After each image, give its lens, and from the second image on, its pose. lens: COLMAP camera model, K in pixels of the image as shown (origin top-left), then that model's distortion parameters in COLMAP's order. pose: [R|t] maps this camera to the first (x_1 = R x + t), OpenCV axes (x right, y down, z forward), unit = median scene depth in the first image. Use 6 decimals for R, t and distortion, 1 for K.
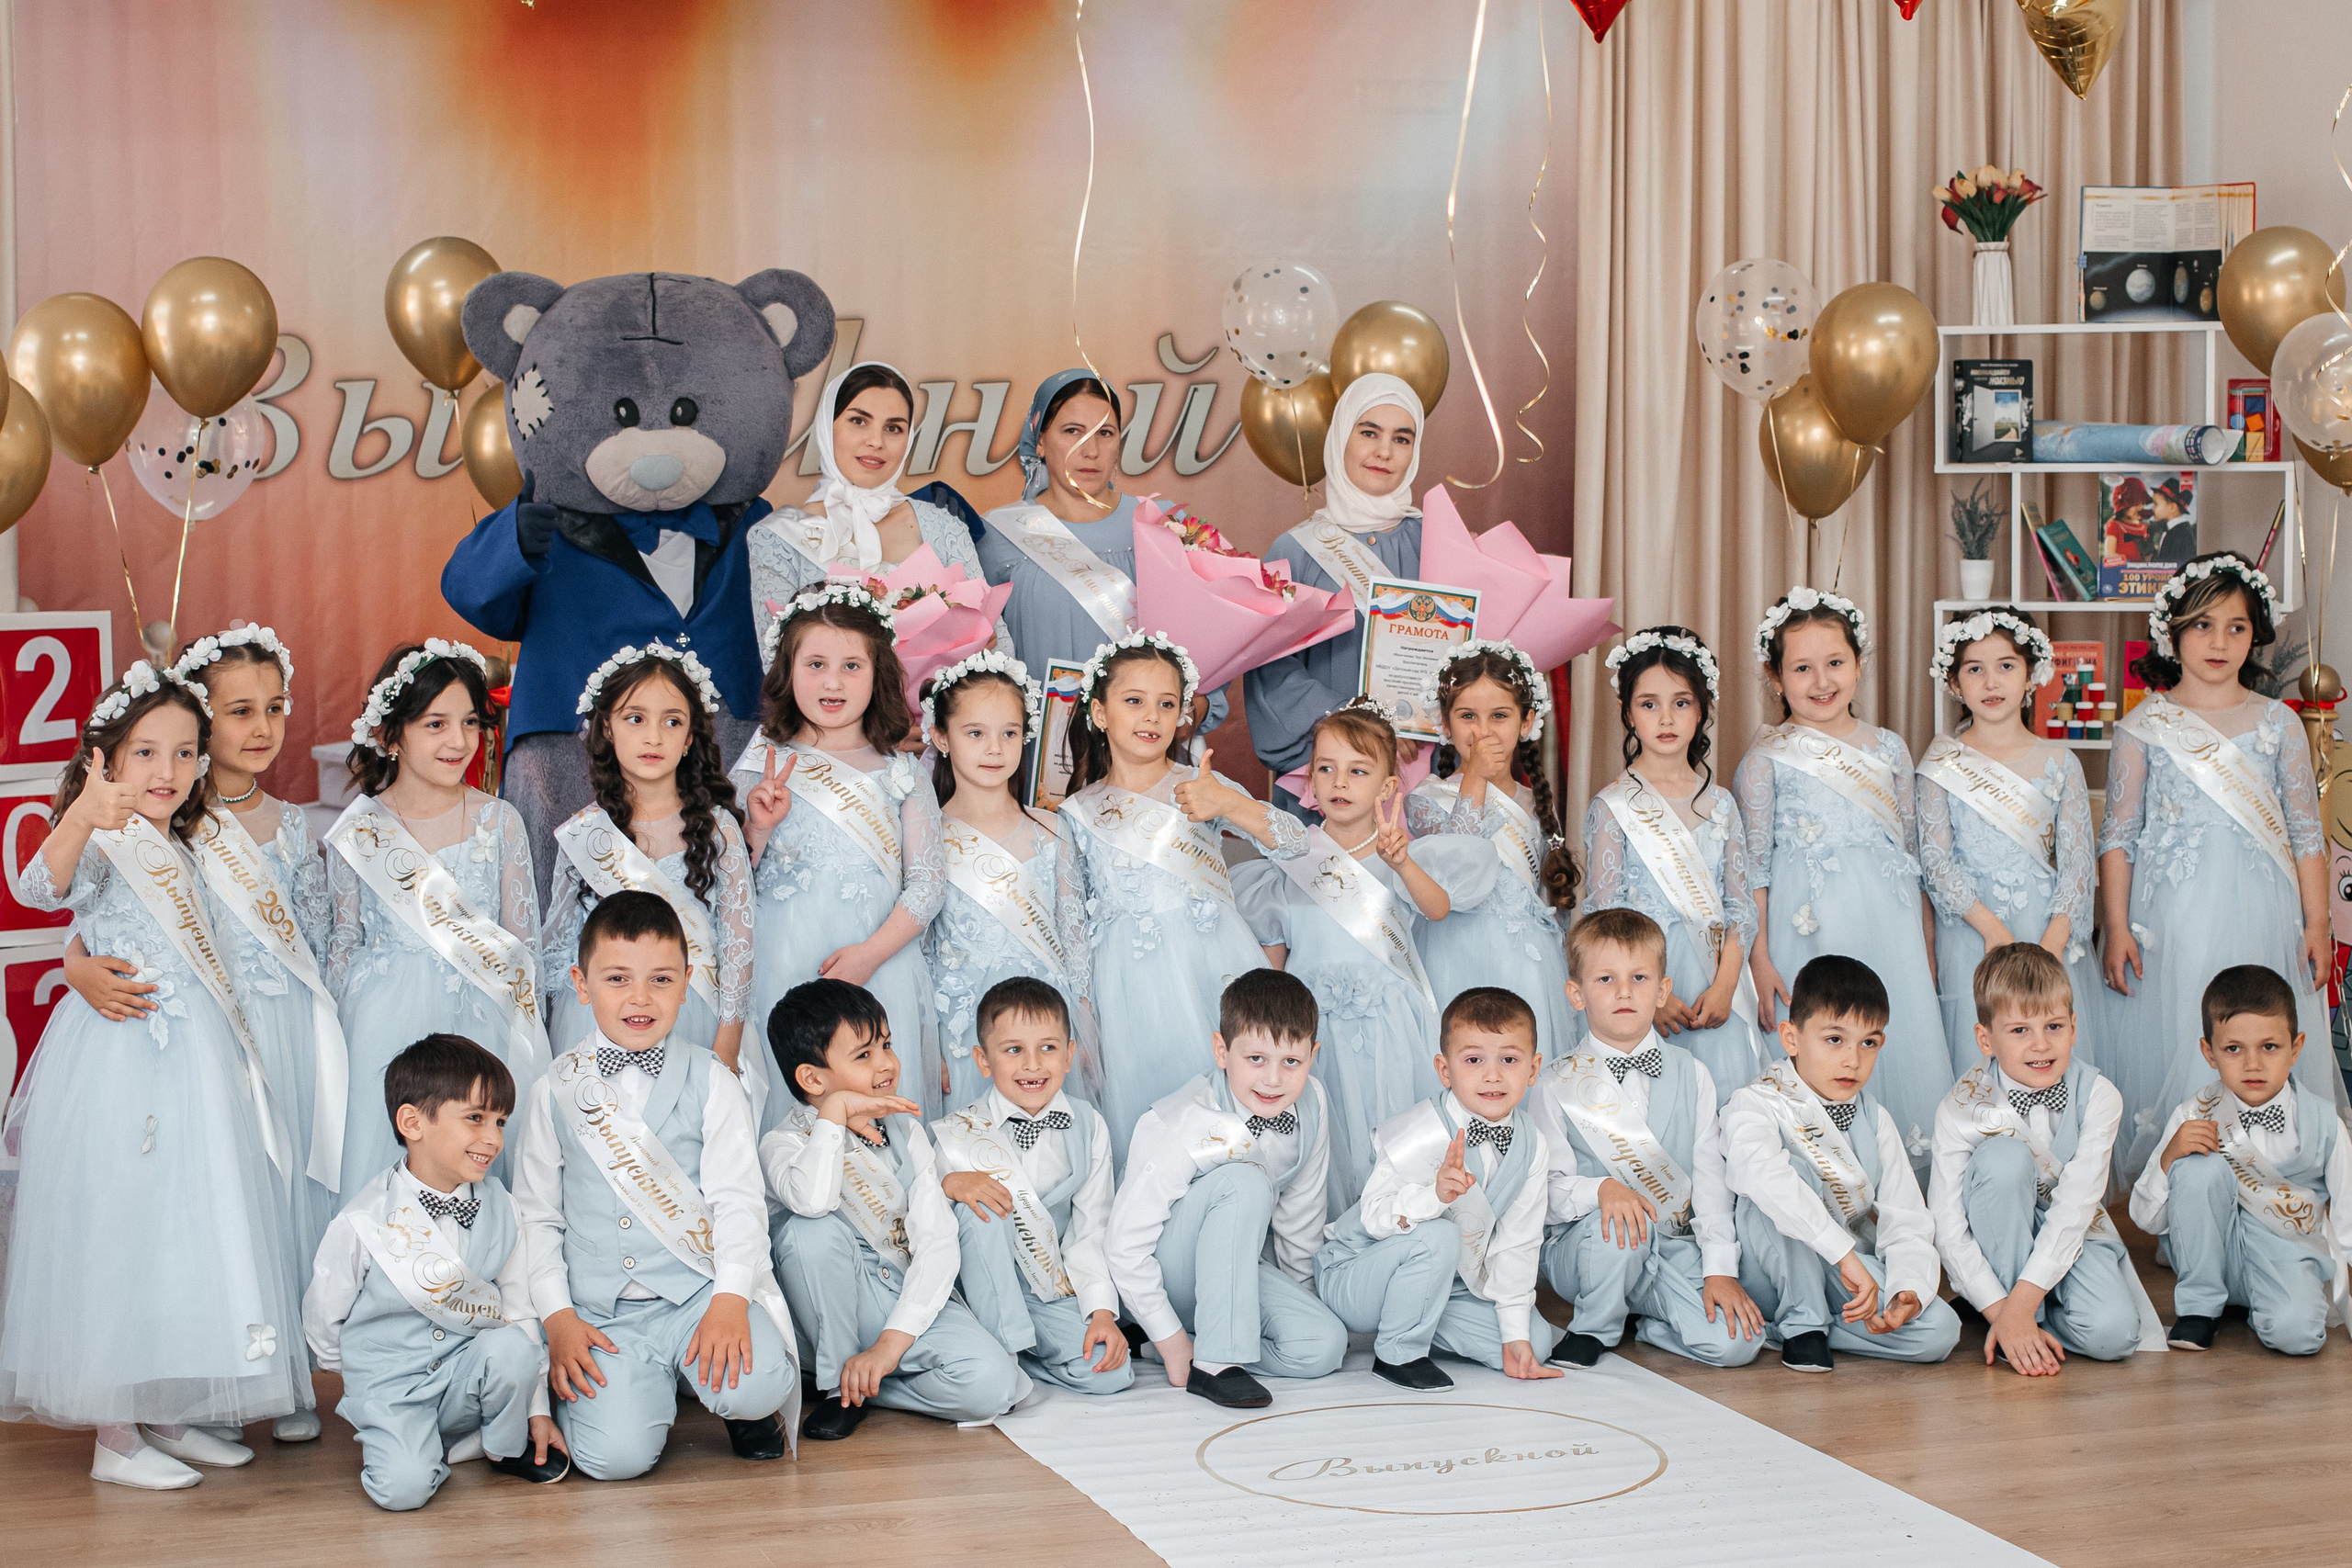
lens RADIAL K [[4170.7, 0, 1175.7], [0, 4170.7, 776.9], [0, 0, 1]] dist [-0.049036, 0.000000]
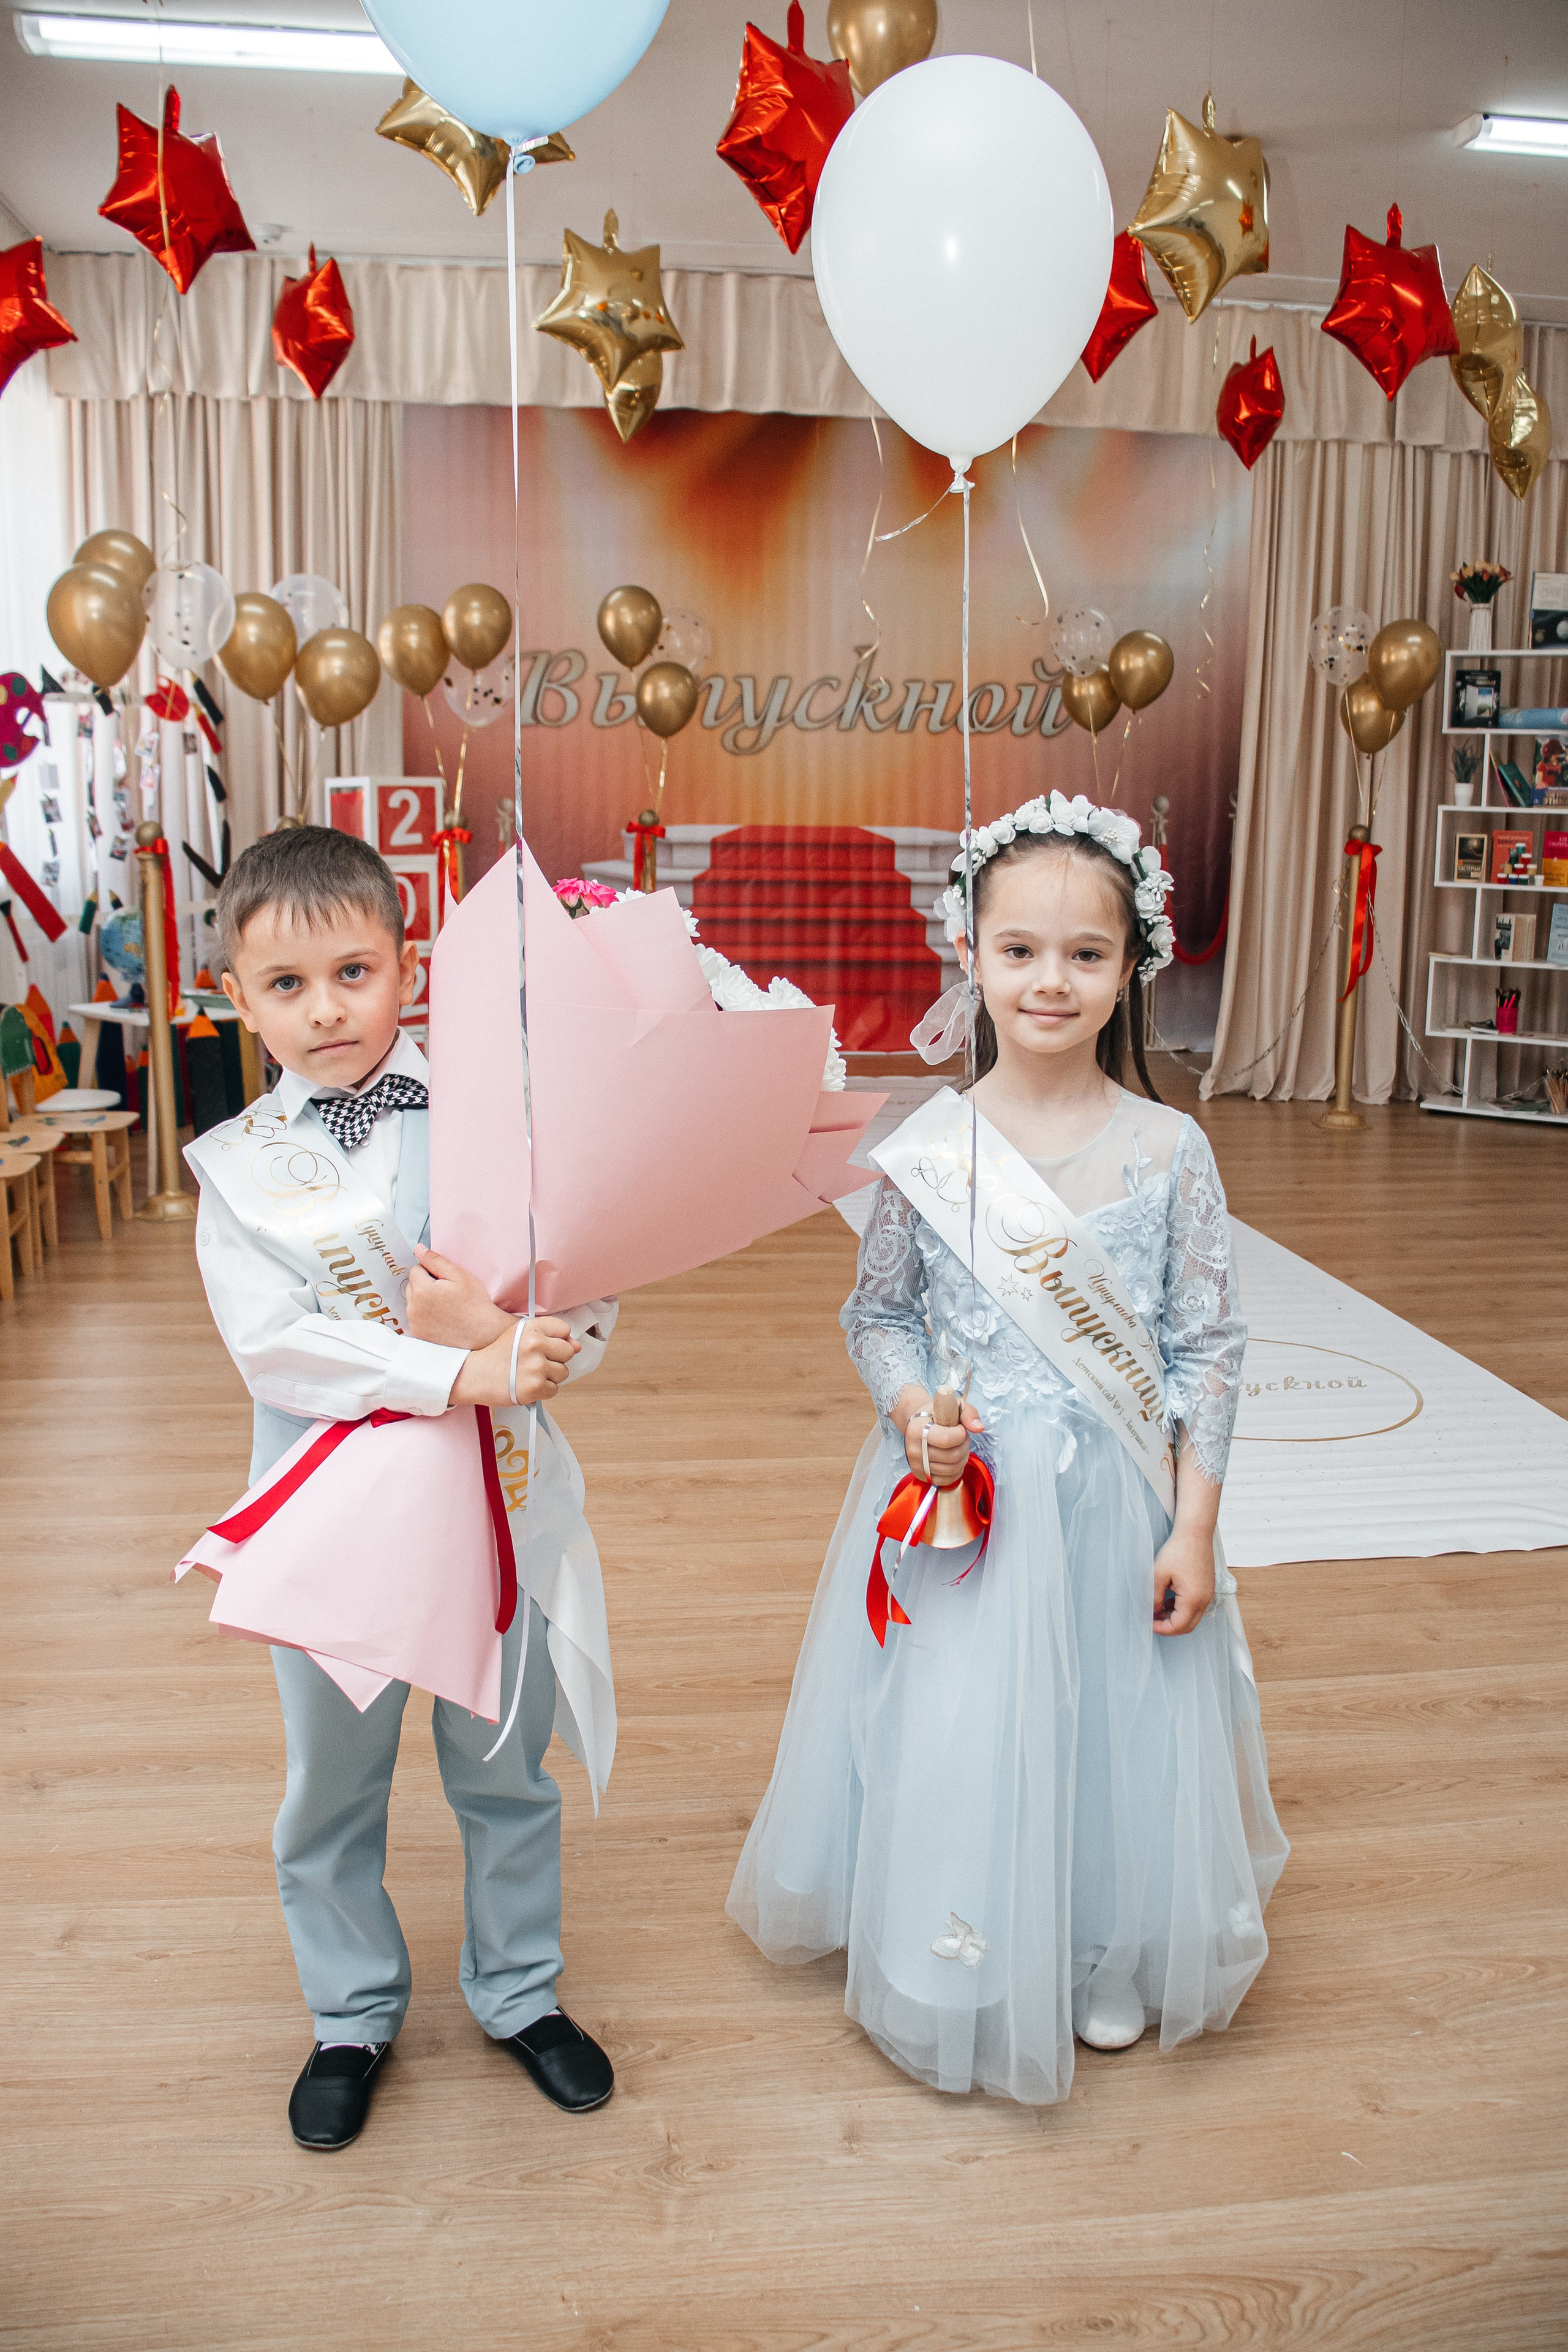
lens RADIAL K [[1939.4, 0, 785.6], [0, 1939.4, 1187.1], [0, 0, 1]] dist [-0.117047, 0.015330]
pose [[0.982090, 0.054757, -0.180280, 0.066468], [-0.031550, 0.991121, 0.129164, 0.026068], [0.185752, -0.121163, 0.975098, 0.130518]]
